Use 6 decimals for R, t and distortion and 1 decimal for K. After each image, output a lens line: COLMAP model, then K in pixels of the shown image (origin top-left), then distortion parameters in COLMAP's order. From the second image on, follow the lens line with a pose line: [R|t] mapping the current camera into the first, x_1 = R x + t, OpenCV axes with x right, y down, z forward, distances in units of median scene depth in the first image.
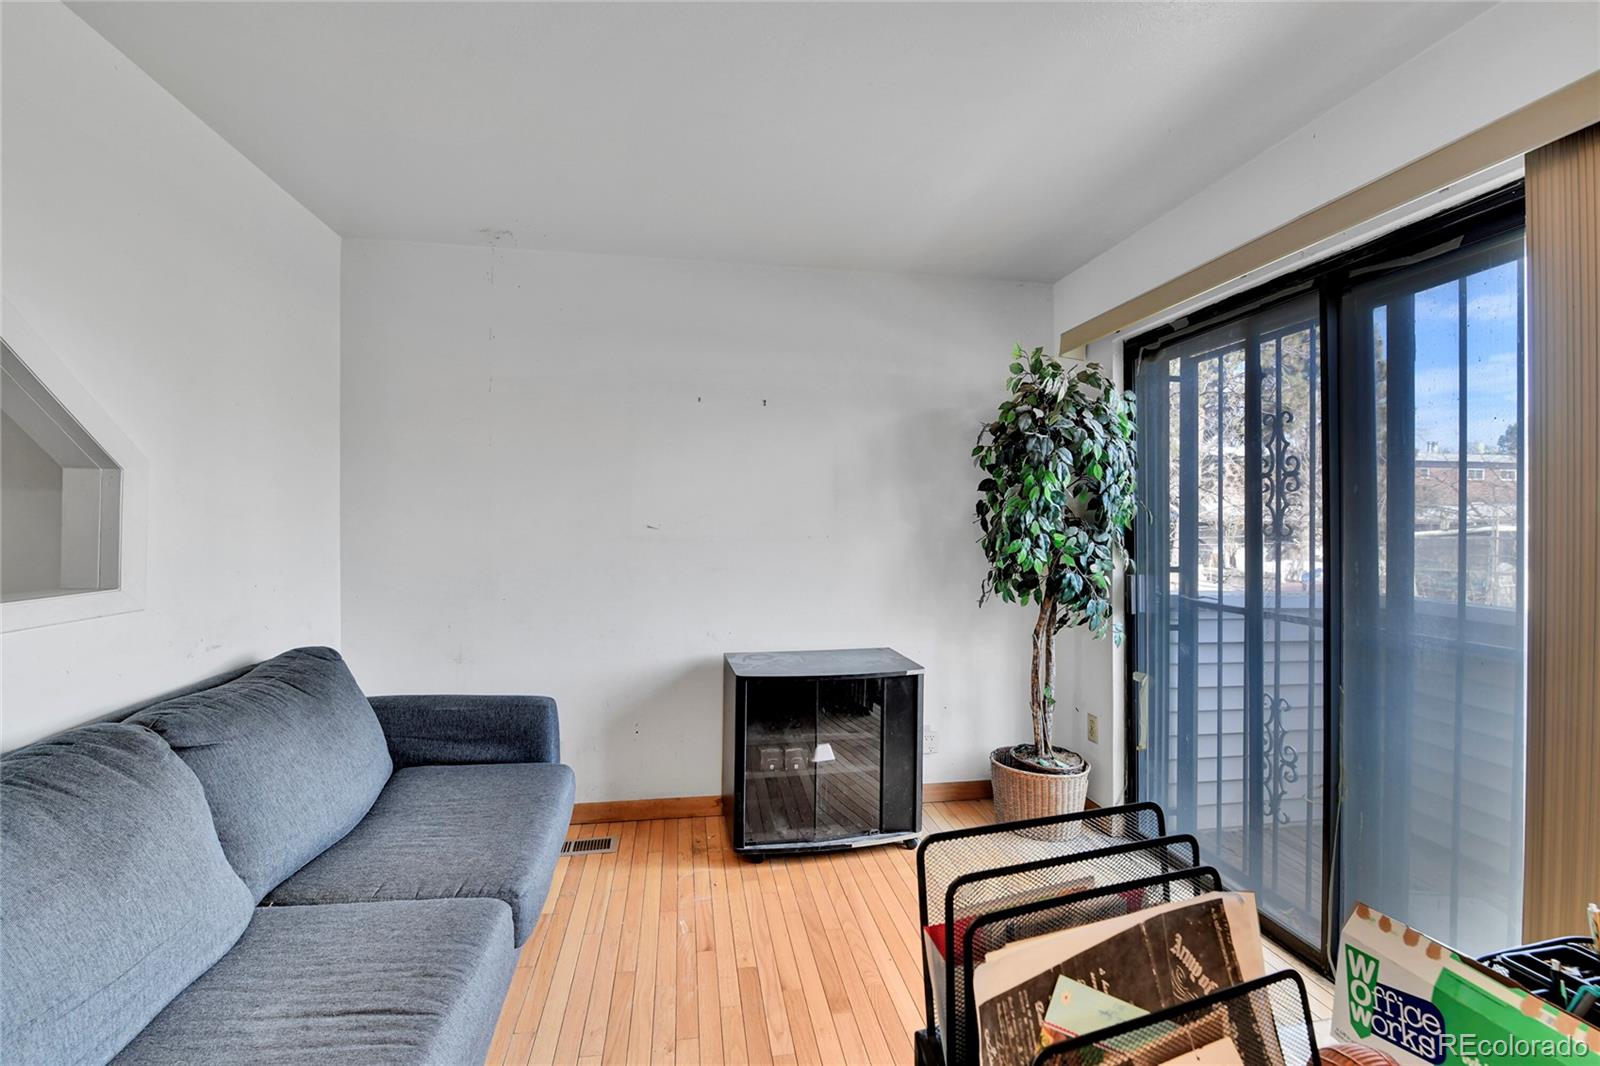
lens RADIAL K [[694.4, 0, 799.7], [0, 694.4, 524.2], [0, 0, 1]] dist [-0.000409, -0.008436]
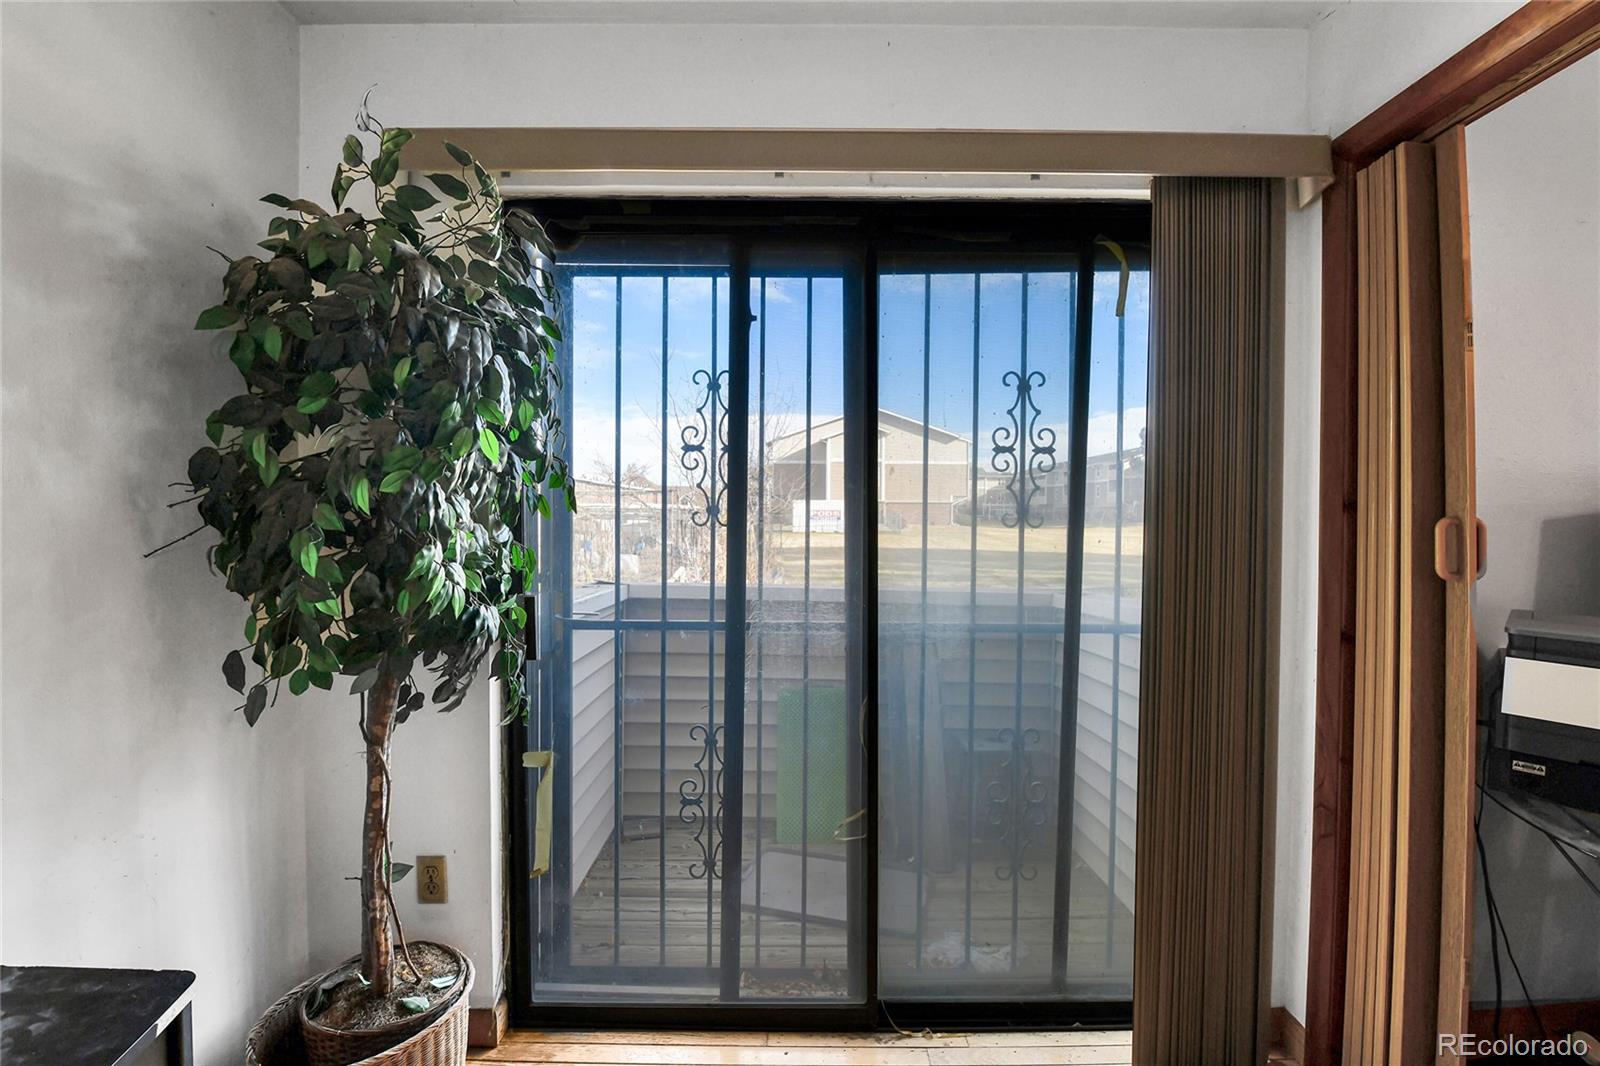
lens RADIAL K [[694.4, 0, 799.7], [0, 694.4, 524.2], [0, 0, 1]] dist [-0.000409, -0.008436]
pose [[0.170558, -0.014550, 0.985240, -0.084719], [-0.004197, 0.999871, 0.015493, 0.001023], [-0.985339, -0.006778, 0.170475, 0.771866]]
